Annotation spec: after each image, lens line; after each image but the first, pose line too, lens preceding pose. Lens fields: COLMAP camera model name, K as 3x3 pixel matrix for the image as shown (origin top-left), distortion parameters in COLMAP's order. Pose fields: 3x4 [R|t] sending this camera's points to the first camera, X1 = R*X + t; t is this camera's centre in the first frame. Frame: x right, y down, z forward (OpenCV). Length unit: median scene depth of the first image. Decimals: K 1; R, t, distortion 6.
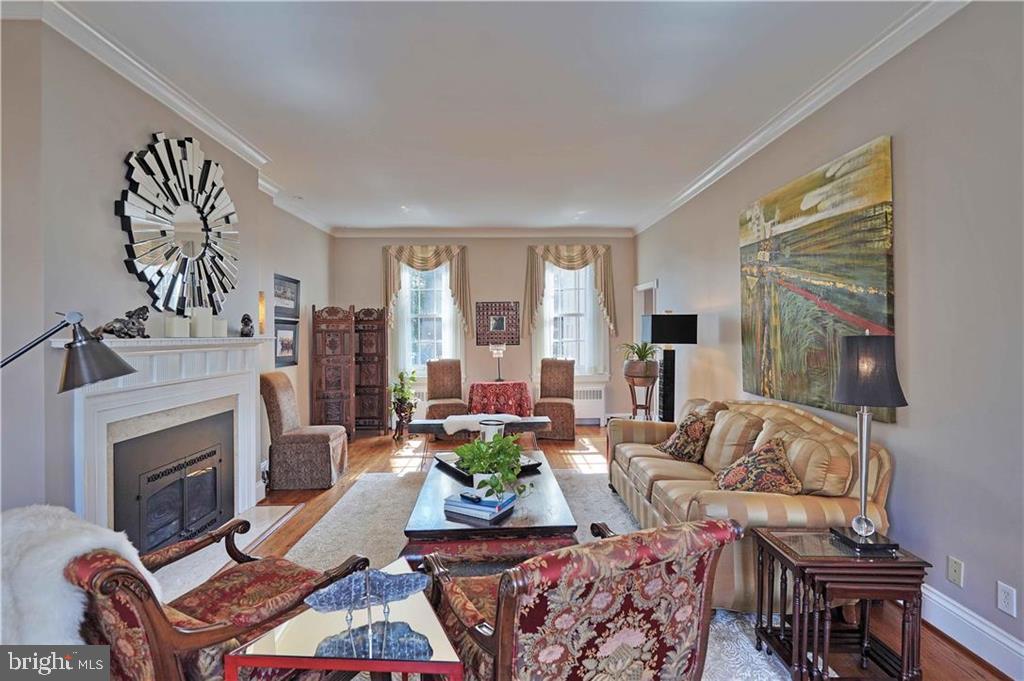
lens RADIAL K [[460.1, 0, 508.8], [0, 460.1, 339.3], [0, 0, 1]] dist [-0.005760, -0.000443]
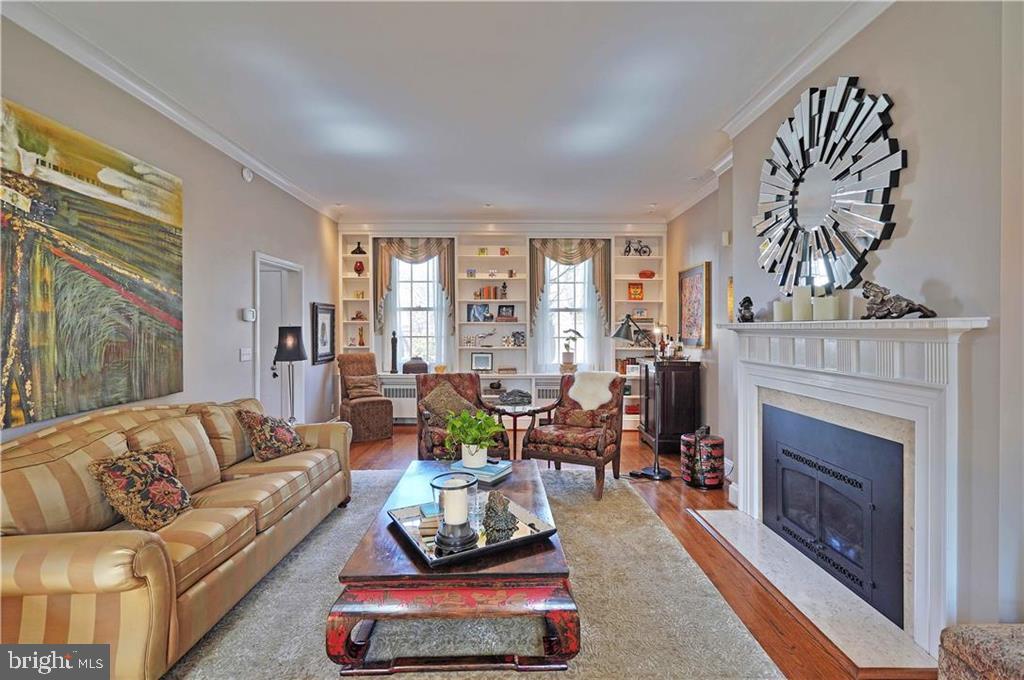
lens RADIAL K [[460.1, 0, 515.5], [0, 460.1, 333.9], [0, 0, 1]] dist [-0.005760, -0.000443]
pose [[-0.999902, 0.011517, 0.007927, -0.141476], [0.011685, 0.999699, 0.021553, -0.005002], [-0.007676, 0.021644, -0.999736, 1.886587]]
